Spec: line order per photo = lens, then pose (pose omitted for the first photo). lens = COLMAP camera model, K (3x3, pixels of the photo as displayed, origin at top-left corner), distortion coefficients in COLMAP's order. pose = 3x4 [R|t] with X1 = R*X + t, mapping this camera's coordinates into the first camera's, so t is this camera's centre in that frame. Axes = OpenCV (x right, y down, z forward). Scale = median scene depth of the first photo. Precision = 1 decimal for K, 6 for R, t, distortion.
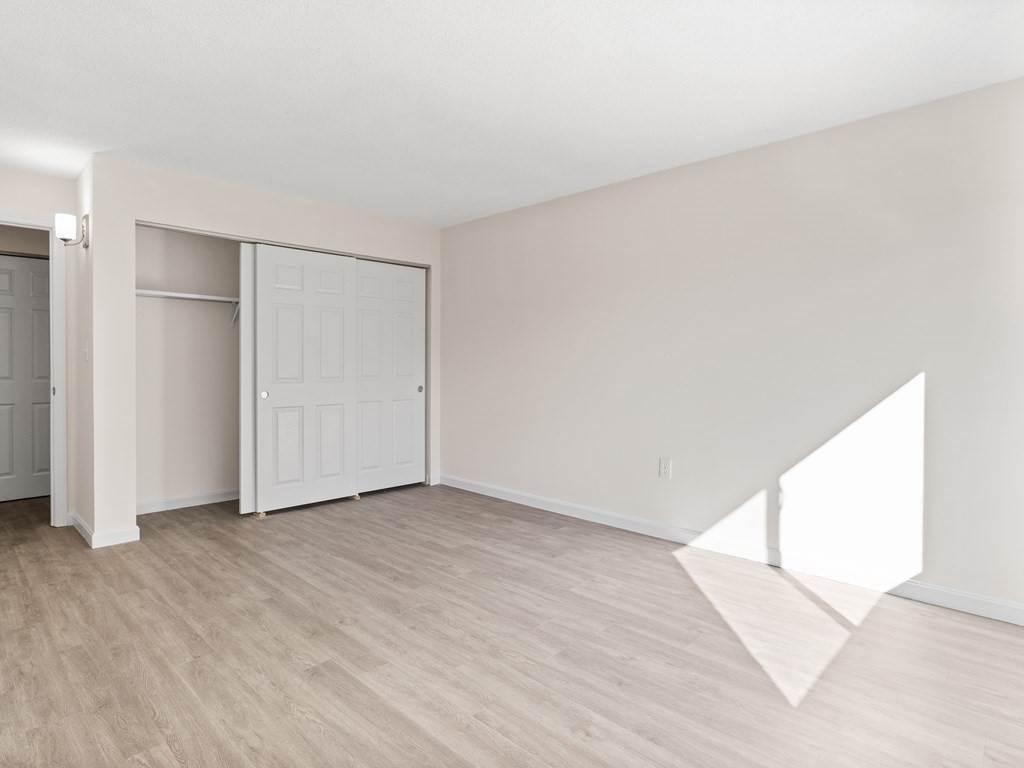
lens RADIAL K [[560.1, 0, 506.4], [0, 560.1, 372.5], [0, 0, 1]] dist [-0.004982, 0.001223]
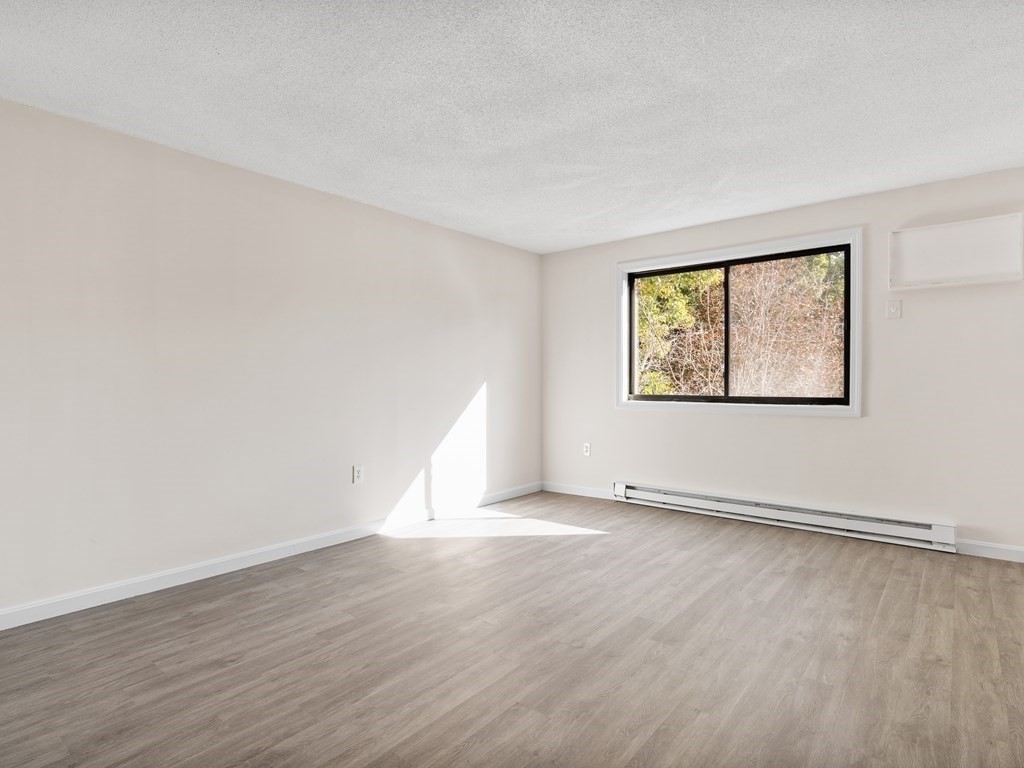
lens RADIAL K [[552.7, 0, 503.5], [0, 552.7, 386.1], [0, 0, 1]] dist [-0.003791, 0.002310]
pose [[-0.079808, -0.013515, 0.996719, -1.022126], [0.018284, 0.999720, 0.015020, -0.013601], [-0.996643, 0.019422, -0.079539, 1.004946]]
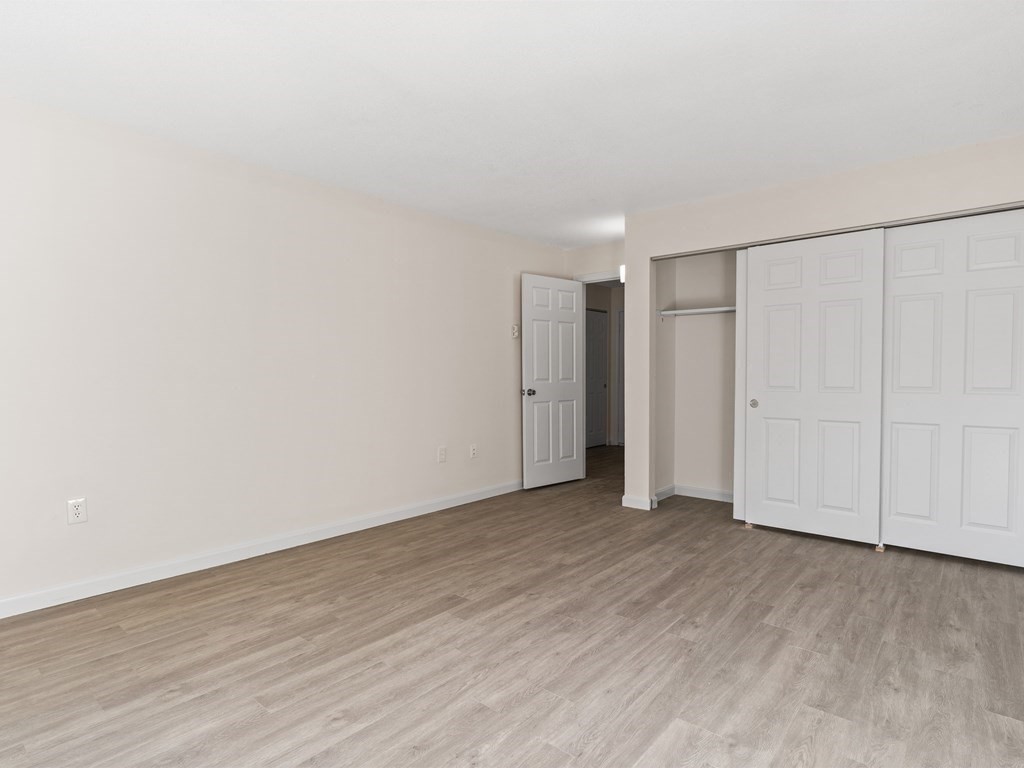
lens RADIAL K [[560.1, 0, 506.4], [0, 560.1, 372.5], [0, 0, 1]] dist [-0.004982, 0.001223]
pose [[0.062798, -0.001410, -0.998025, 0.717157], [-0.010714, 0.999940, -0.002087, -0.006960], [0.997969, 0.010824, 0.062779, 0.730581]]
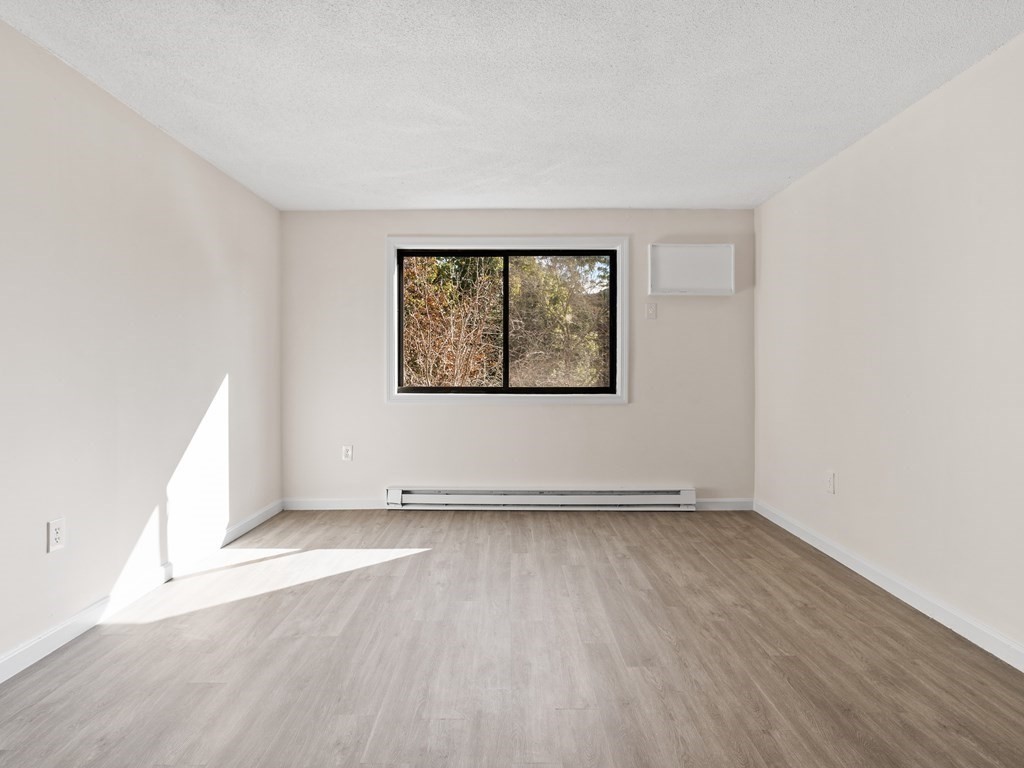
lens RADIAL K [[560.1, 0, 506.4], [0, 560.1, 372.5], [0, 0, 1]] dist [-0.004982, 0.001223]
pose [[-0.694523, -0.008045, 0.719426, -0.640759], [0.007868, 0.999793, 0.018776, -0.020063], [-0.719428, 0.018700, -0.694315, 1.342516]]
